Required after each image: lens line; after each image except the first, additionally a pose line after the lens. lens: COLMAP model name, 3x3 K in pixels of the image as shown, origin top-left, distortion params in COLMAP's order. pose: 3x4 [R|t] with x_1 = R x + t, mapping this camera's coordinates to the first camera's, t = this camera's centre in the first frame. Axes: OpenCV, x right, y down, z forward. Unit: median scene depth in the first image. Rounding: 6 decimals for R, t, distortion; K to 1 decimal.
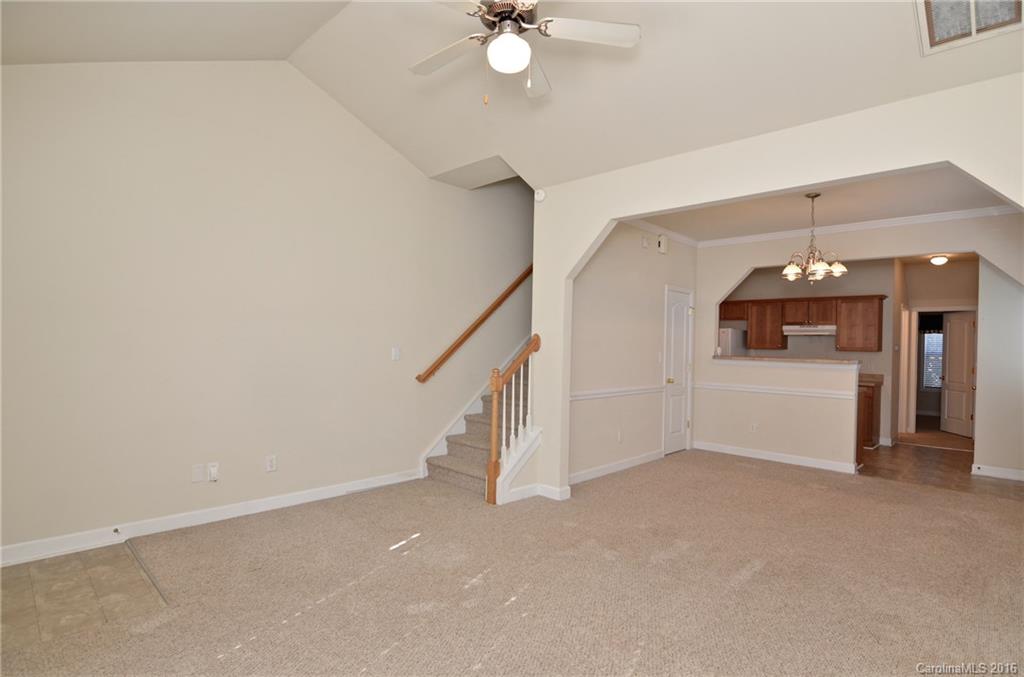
lens RADIAL K [[516.5, 0, 527.2], [0, 516.5, 343.2], [0, 0, 1]] dist [-0.001326, -0.000593]
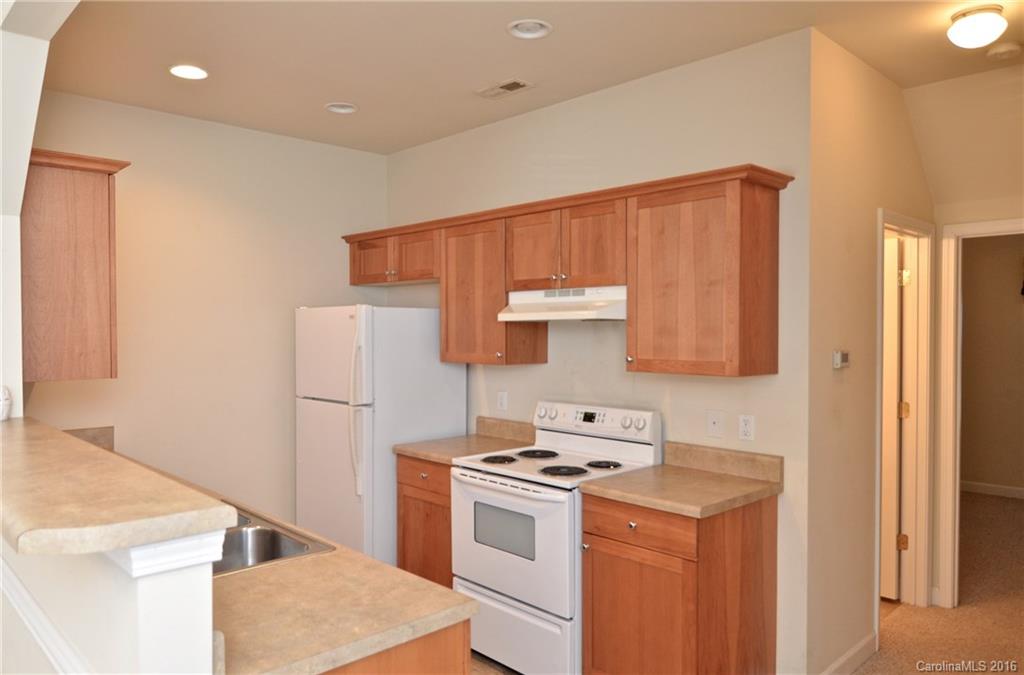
lens RADIAL K [[710.0, 0, 498.3], [0, 710.0, 338.2], [0, 0, 1]] dist [0.000084, -0.002461]
pose [[0.997628, -0.021986, -0.065235, 0.560663], [0.022996, 0.999626, 0.014783, -0.013157], [0.064886, -0.016248, 0.997760, 0.603038]]
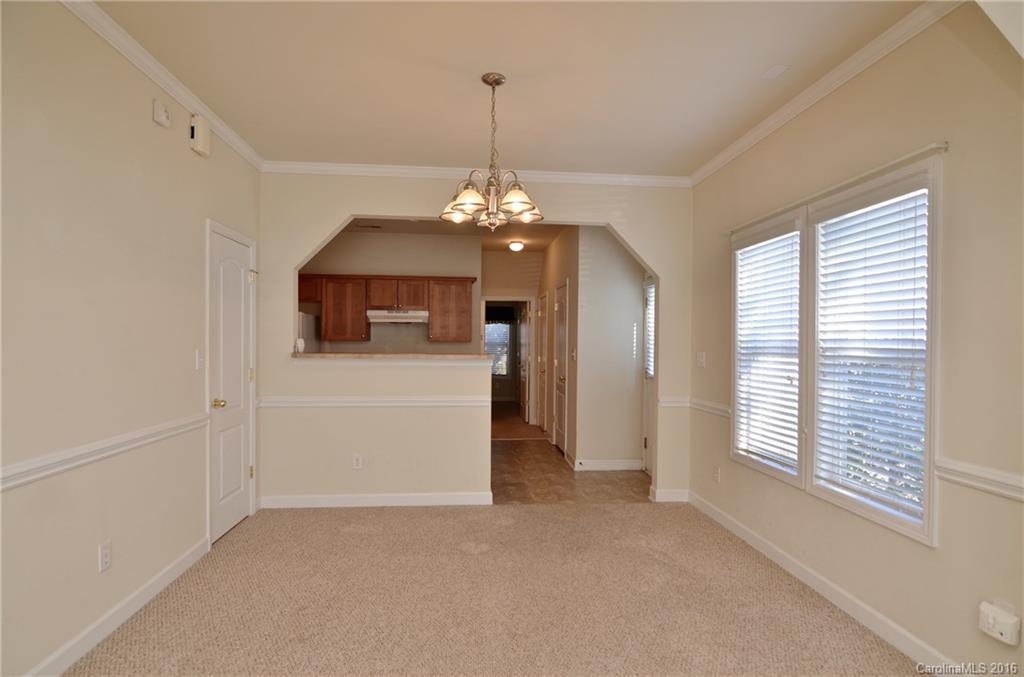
lens RADIAL K [[507.4, 0, 508.4], [0, 507.4, 346.9], [0, 0, 1]] dist [-0.015560, -0.001160]
pose [[0.668622, -0.023389, 0.743234, 0.076650], [0.006288, 0.999647, 0.025801, 0.002772], [-0.743576, -0.012577, 0.668533, 0.362699]]
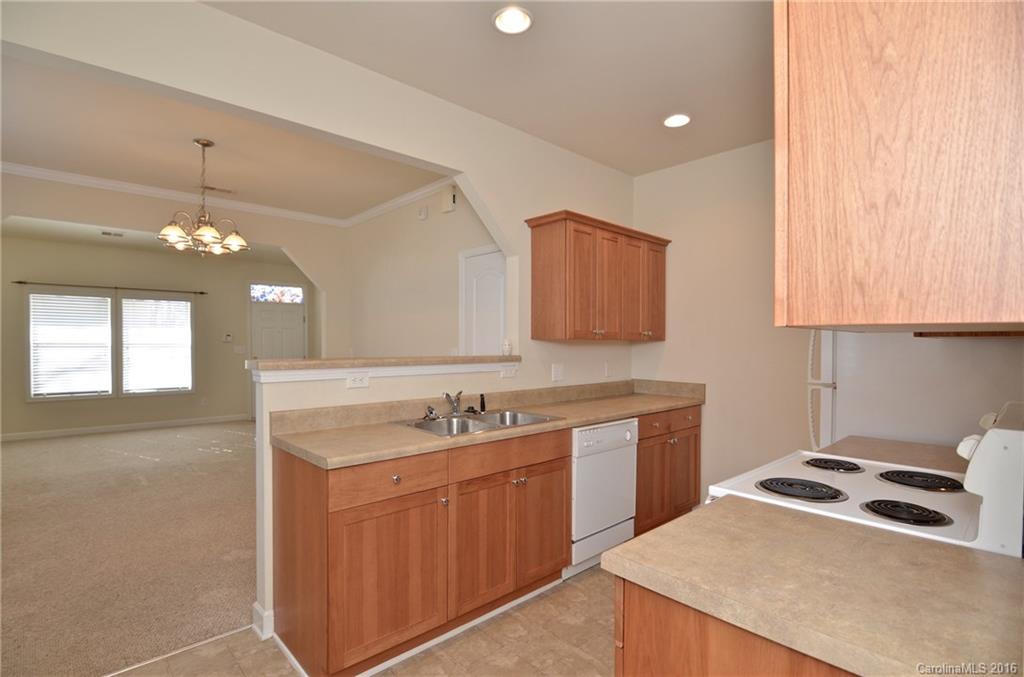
lens RADIAL K [[495.3, 0, 510.6], [0, 495.3, 347.3], [0, 0, 1]] dist [-0.001016, -0.013395]
pose [[-0.068258, -0.015368, -0.997549, 0.766956], [-0.001332, 0.999882, -0.015312, 0.020757], [0.997667, 0.000284, -0.068271, 0.921649]]
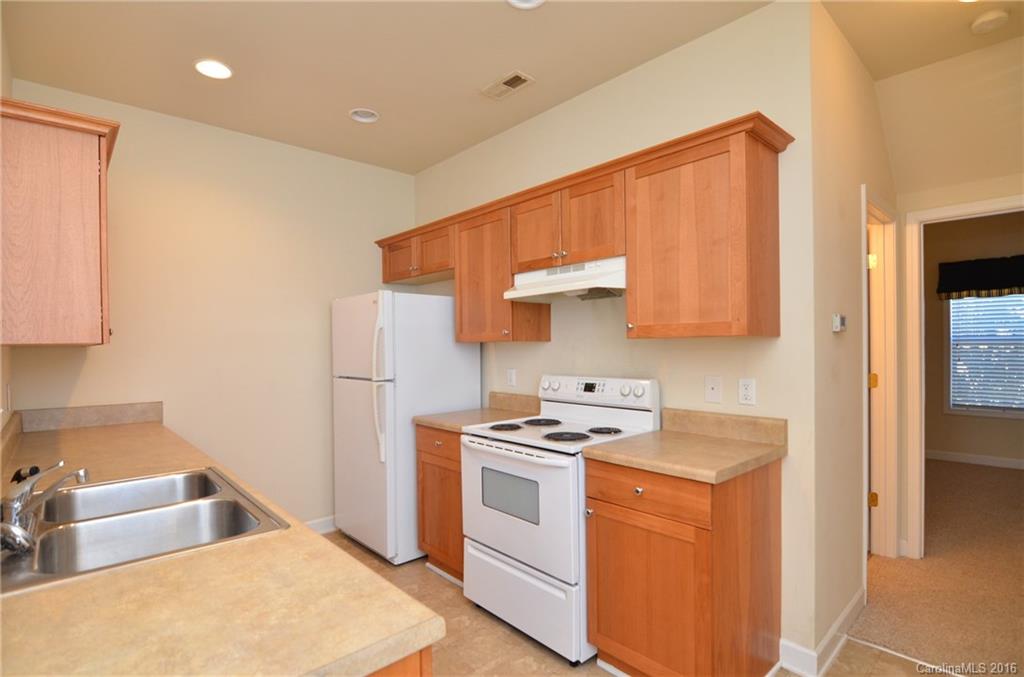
lens RADIAL K [[495.3, 0, 510.6], [0, 495.3, 347.3], [0, 0, 1]] dist [-0.001016, -0.013395]
pose [[0.996006, -0.034437, -0.082384, 0.562833], [0.035027, 0.999370, 0.005731, 0.014743], [0.082134, -0.008594, 0.996584, 0.718595]]
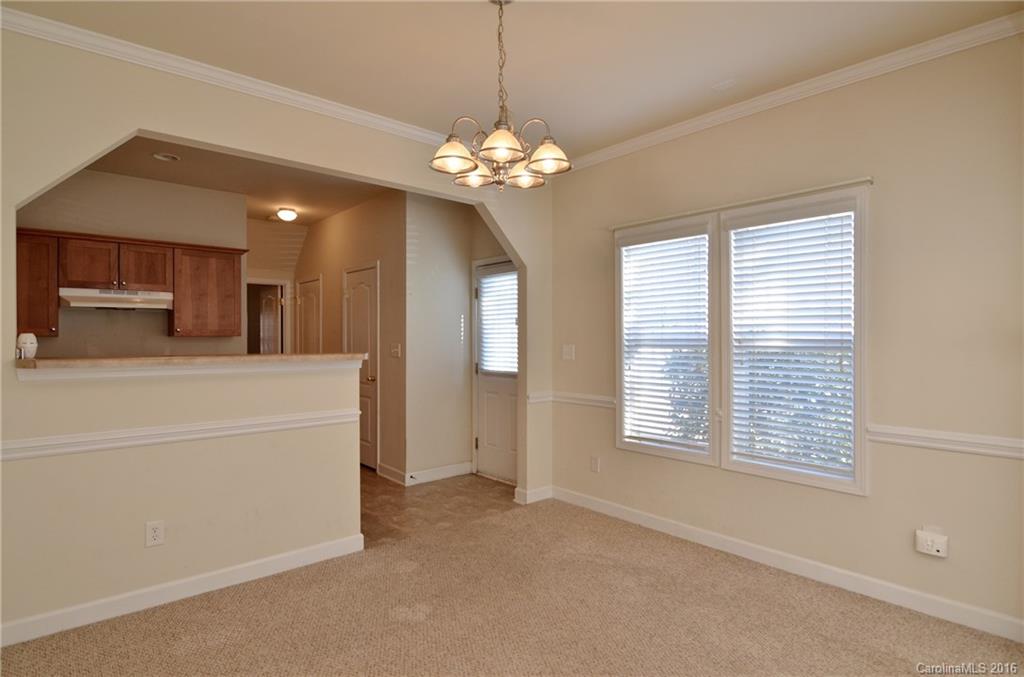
lens RADIAL K [[525.1, 0, 512.0], [0, 525.1, 338.5], [0, 0, 1]] dist [-0.015046, -0.000554]
pose [[0.096043, -0.025106, 0.995061, 0.053935], [0.001532, 0.999684, 0.025074, 0.002415], [-0.995376, -0.000884, 0.096051, 0.576143]]
